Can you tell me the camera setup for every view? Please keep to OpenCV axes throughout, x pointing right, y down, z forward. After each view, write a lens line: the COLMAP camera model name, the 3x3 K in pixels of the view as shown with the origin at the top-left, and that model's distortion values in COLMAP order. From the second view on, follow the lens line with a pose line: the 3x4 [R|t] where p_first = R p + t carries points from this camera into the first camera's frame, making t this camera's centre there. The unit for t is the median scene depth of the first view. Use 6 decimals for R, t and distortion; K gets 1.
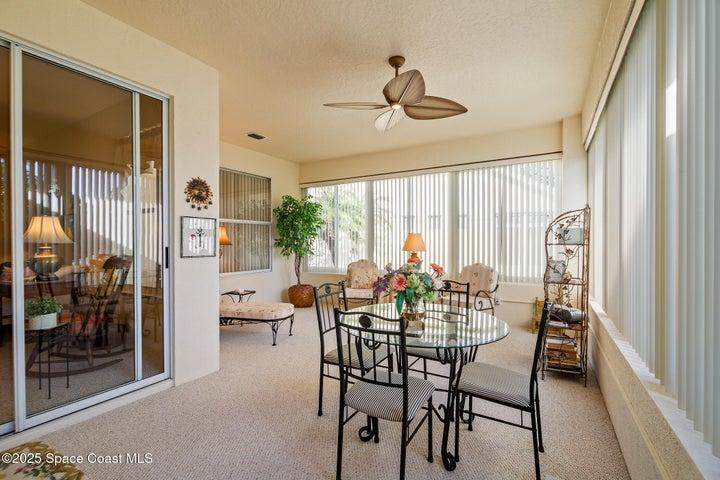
lens RADIAL K [[326.0, 0, 363.2], [0, 326.0, 245.7], [0, 0, 1]] dist [0.003057, -0.002948]
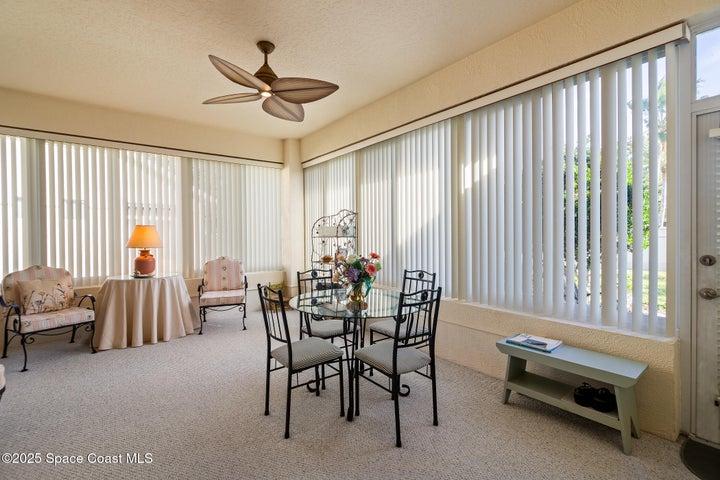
lens RADIAL K [[326.0, 0, 361.4], [0, 326.0, 237.7], [0, 0, 1]] dist [0.003057, -0.002948]
pose [[0.365137, -0.011422, 0.930884, -0.643598], [0.016569, 0.999846, 0.005769, -0.007234], [-0.930806, 0.013317, 0.365270, 0.371703]]
